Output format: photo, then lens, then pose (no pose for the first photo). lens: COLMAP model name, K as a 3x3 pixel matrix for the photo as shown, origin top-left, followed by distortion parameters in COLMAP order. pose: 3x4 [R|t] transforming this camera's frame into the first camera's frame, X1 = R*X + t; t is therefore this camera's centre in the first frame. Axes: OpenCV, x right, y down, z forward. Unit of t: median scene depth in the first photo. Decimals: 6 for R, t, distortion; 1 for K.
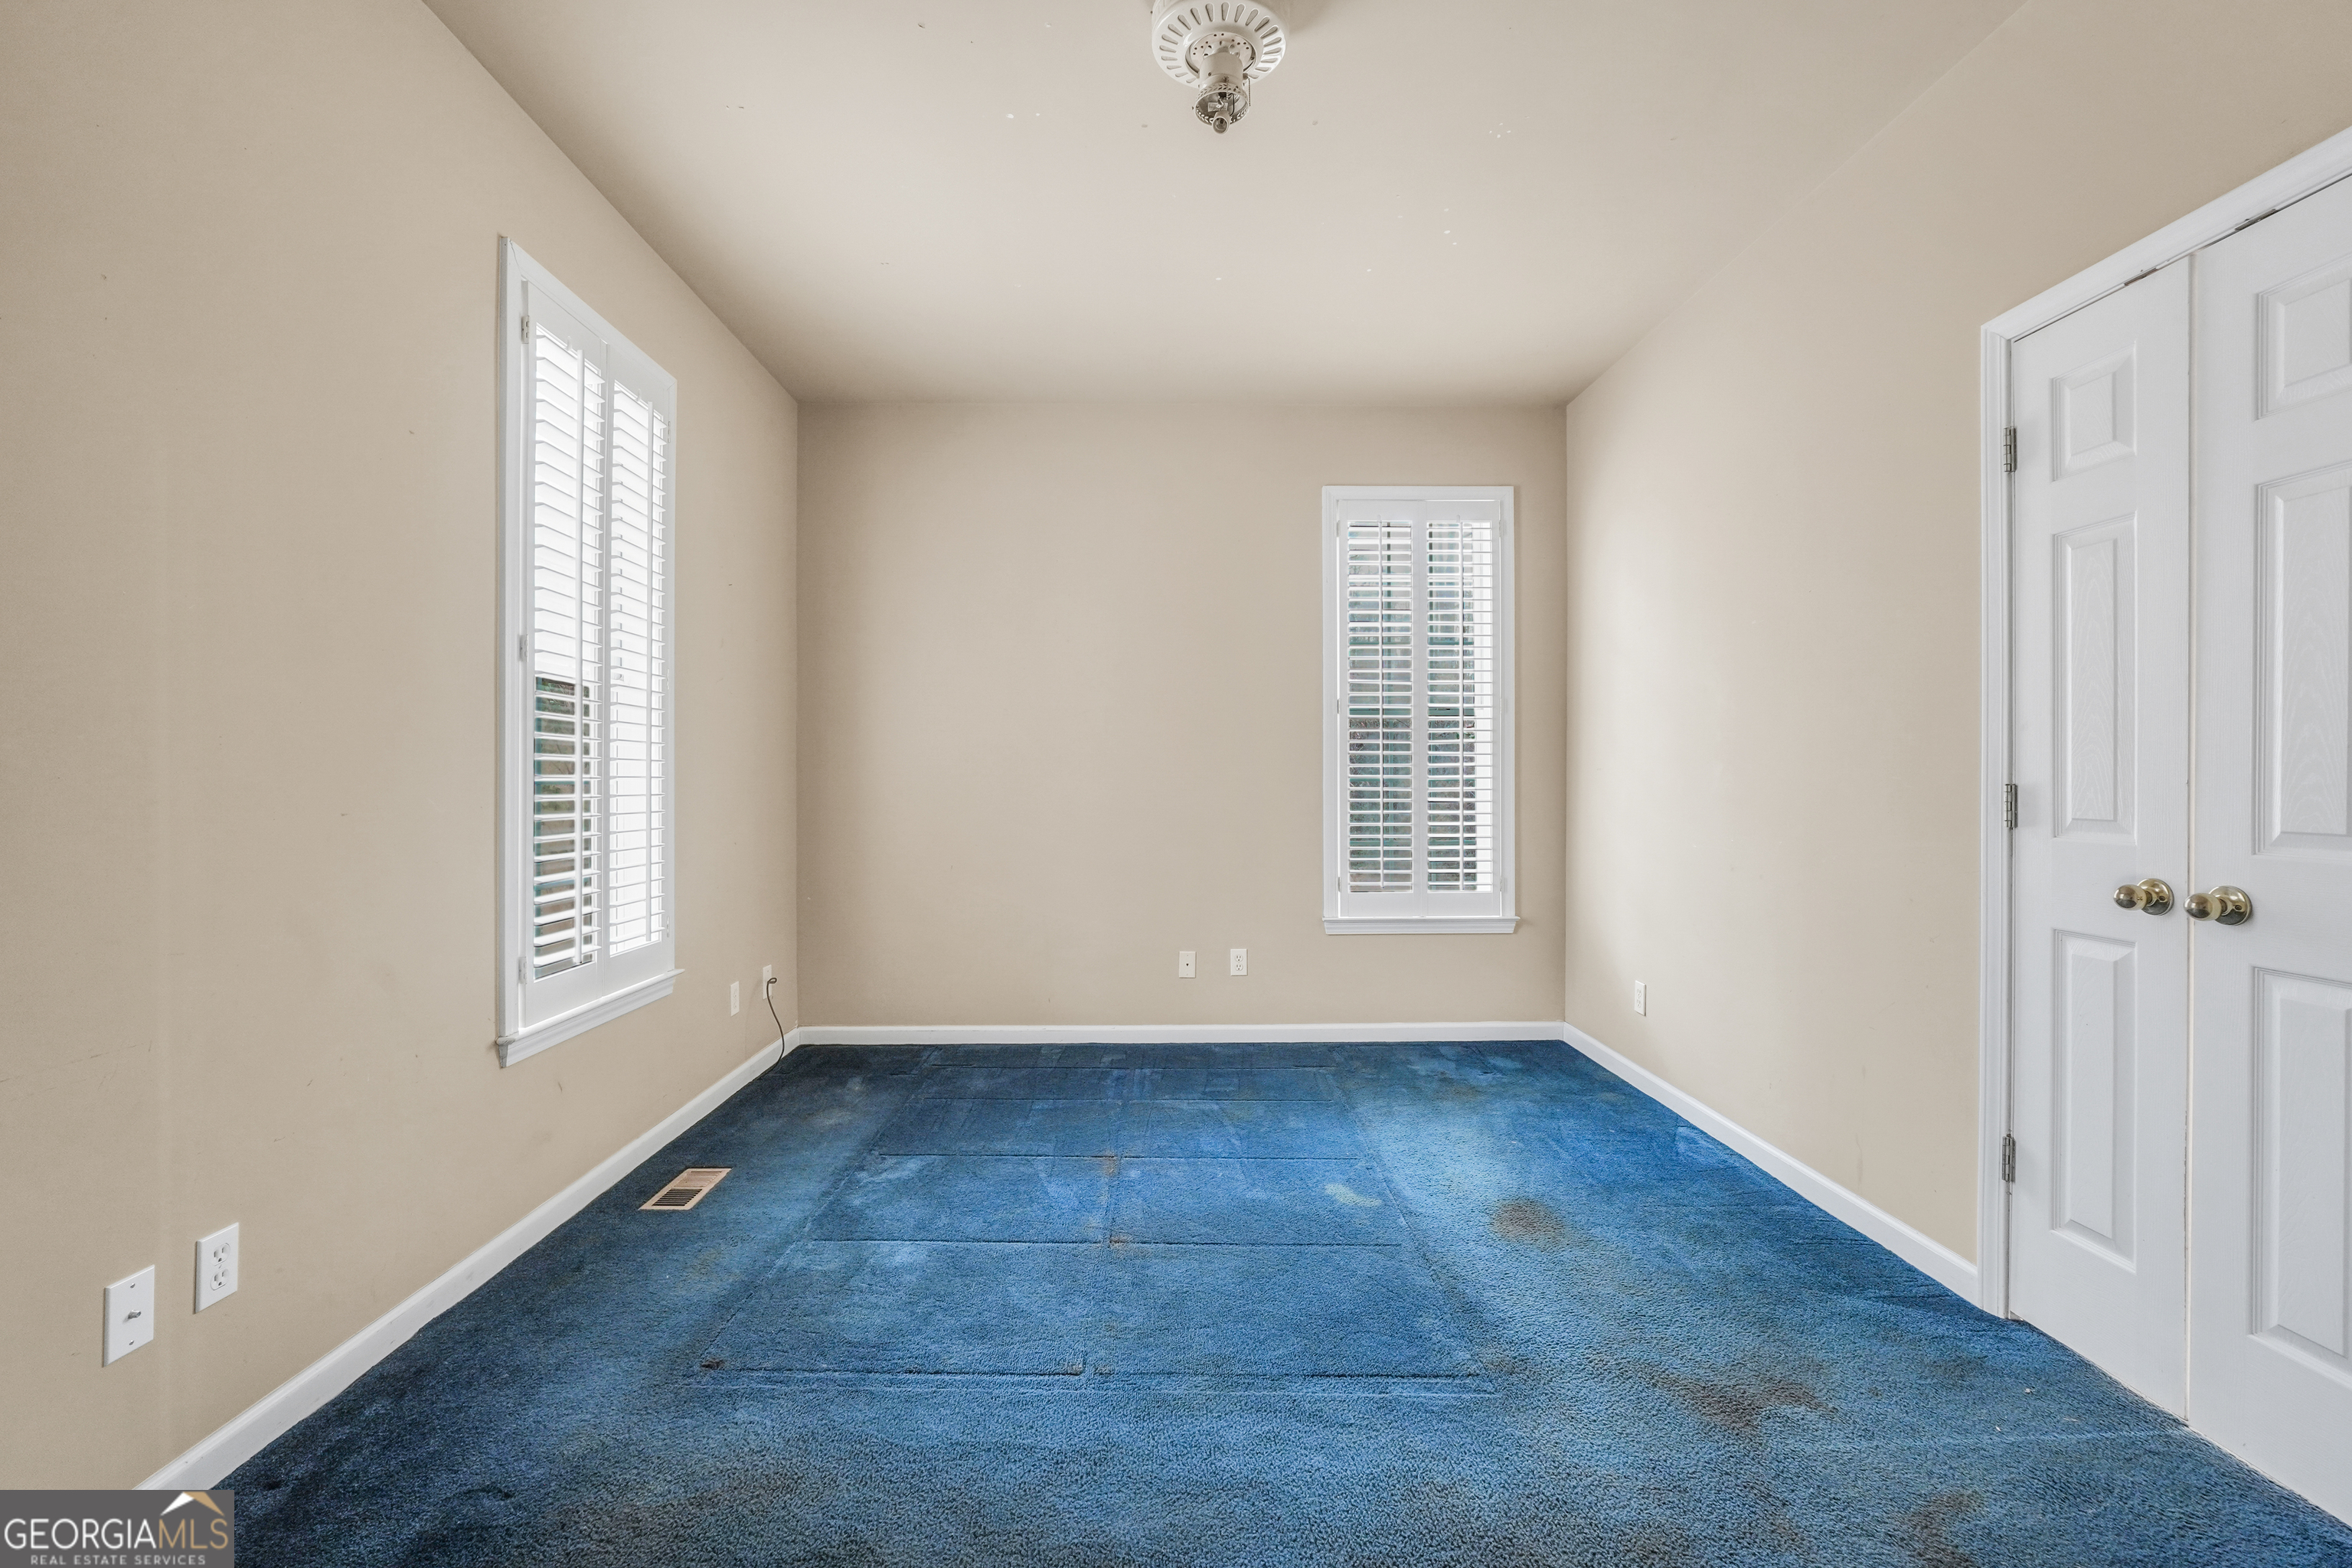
lens RADIAL K [[1029.5, 0, 1154.5], [0, 1029.5, 775.5], [0, 0, 1]] dist [-0.013454, 0.006619]
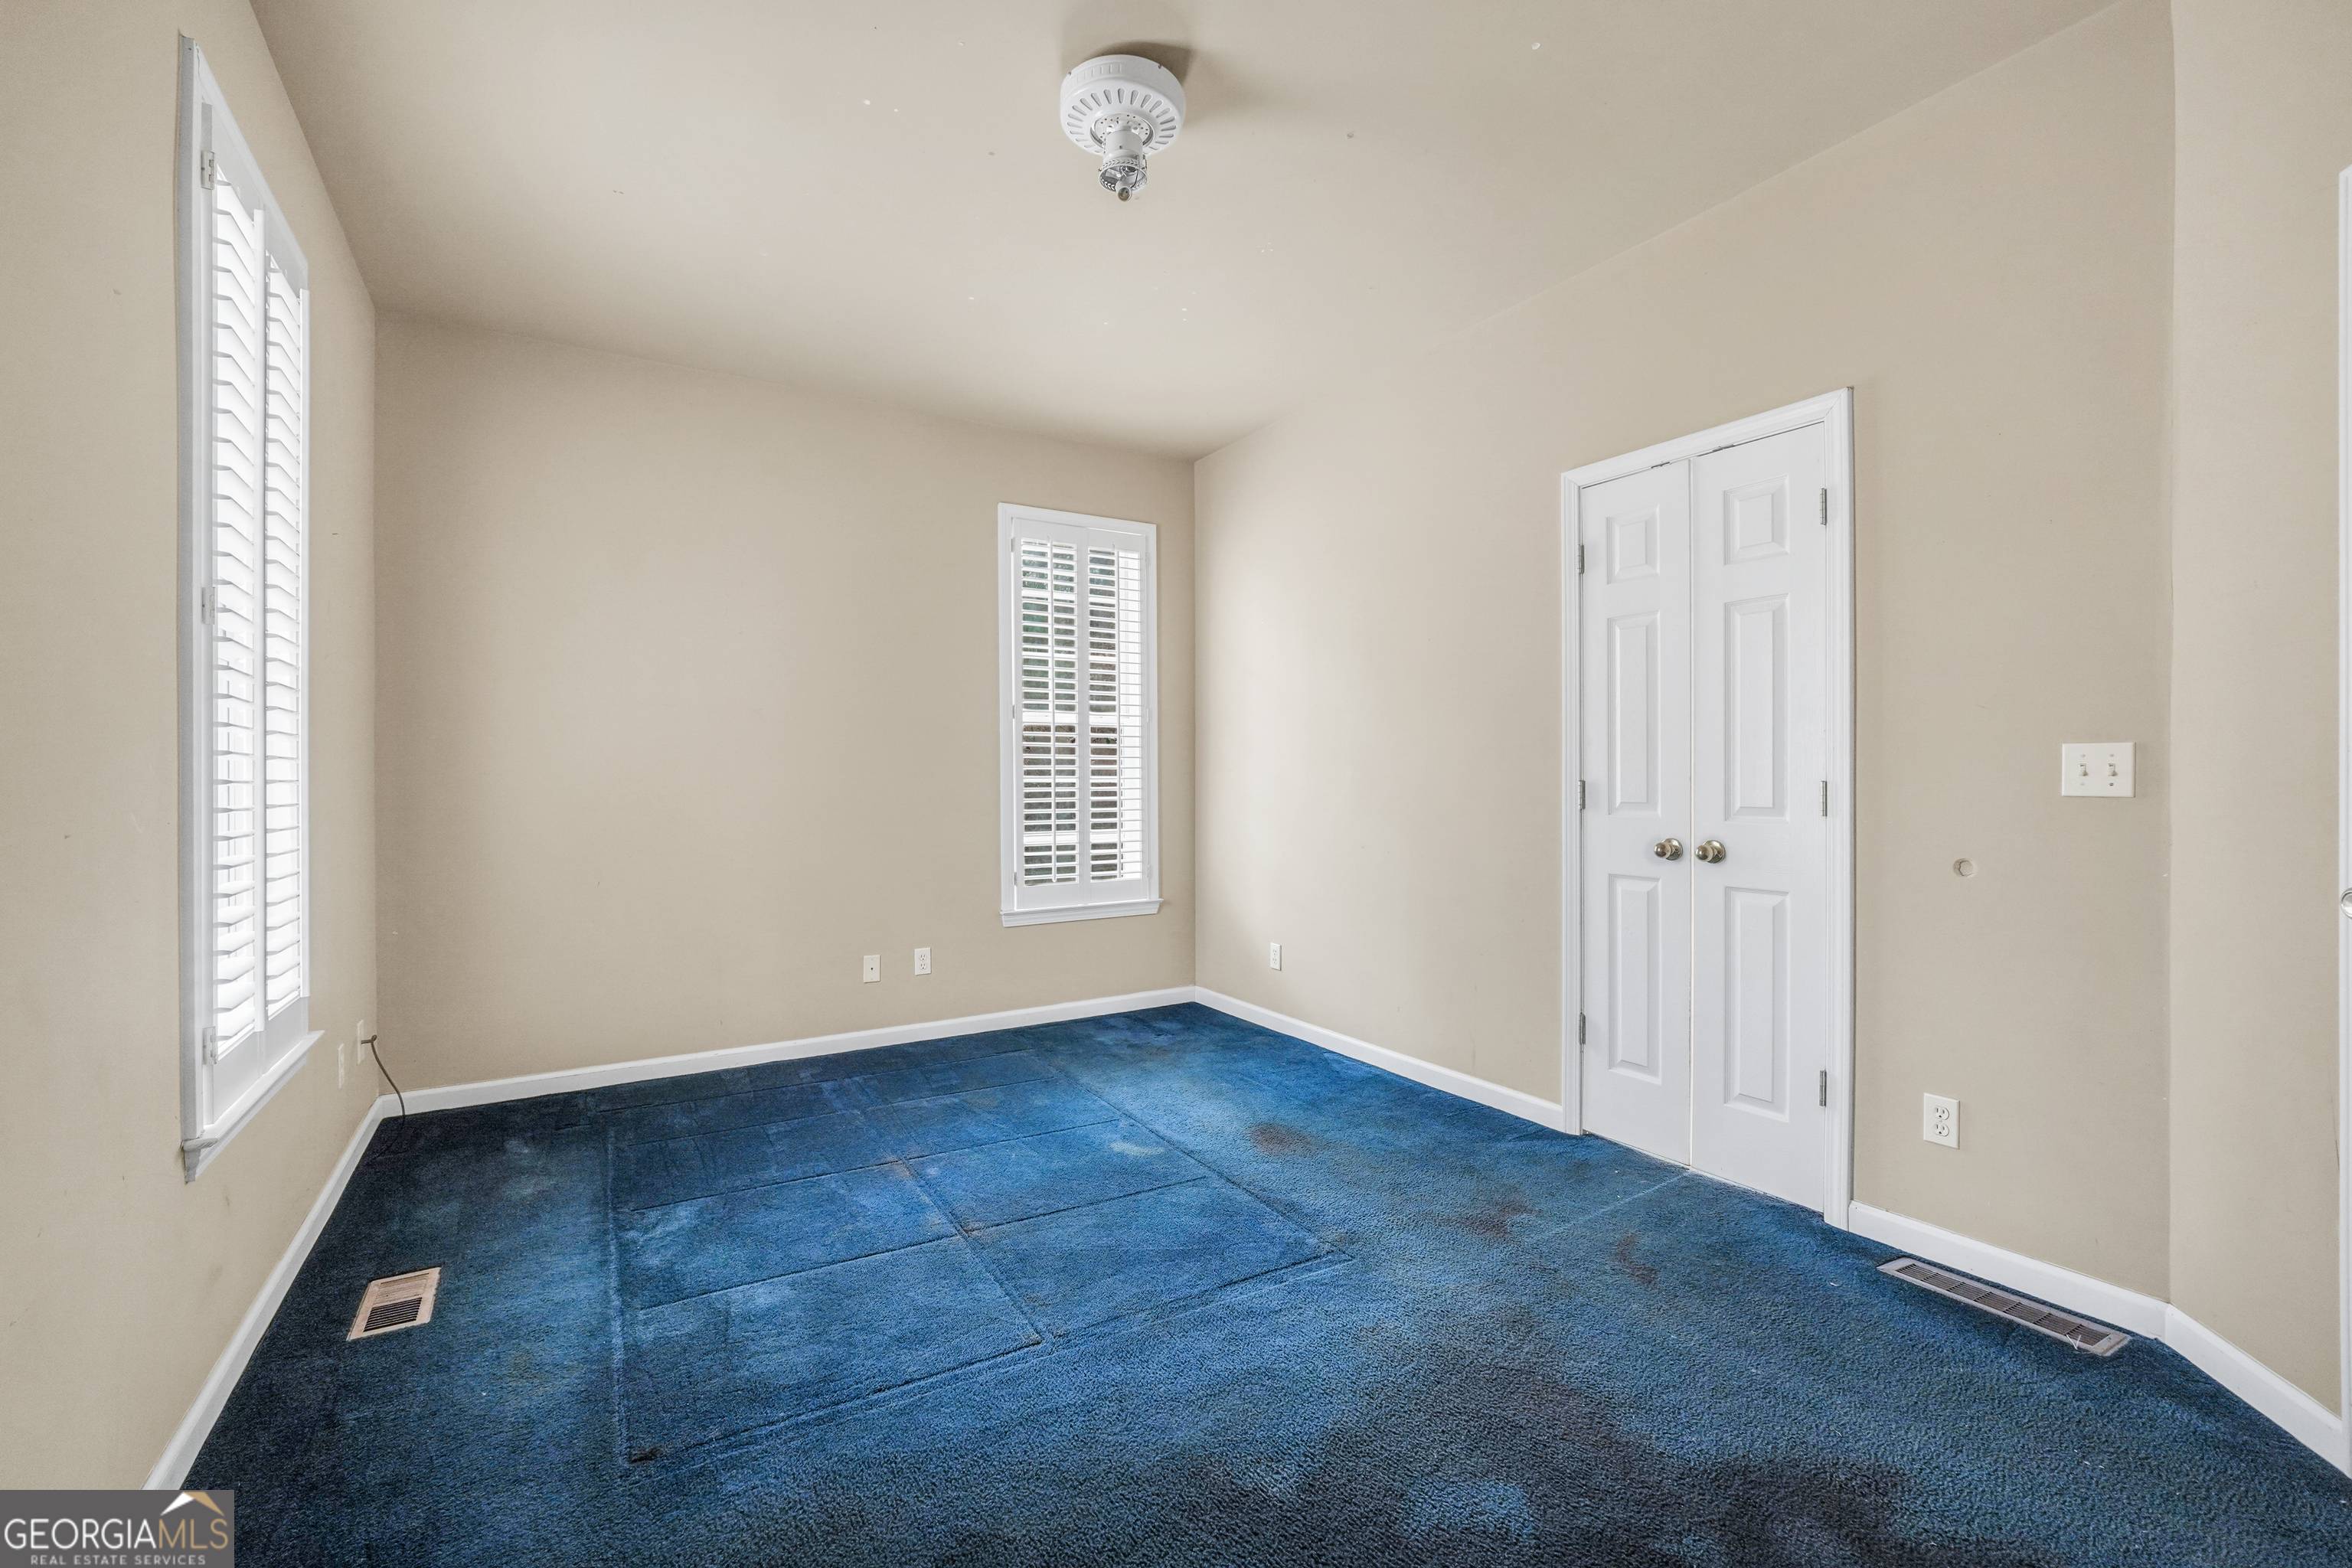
lens RADIAL K [[1029.5, 0, 1161.1], [0, 1029.5, 770.9], [0, 0, 1]] dist [-0.013454, 0.006619]
pose [[0.854604, -0.000087, 0.519280, -0.416354], [0.003300, 0.999981, -0.005264, 0.000451], [-0.519269, 0.006212, 0.854588, 0.022325]]
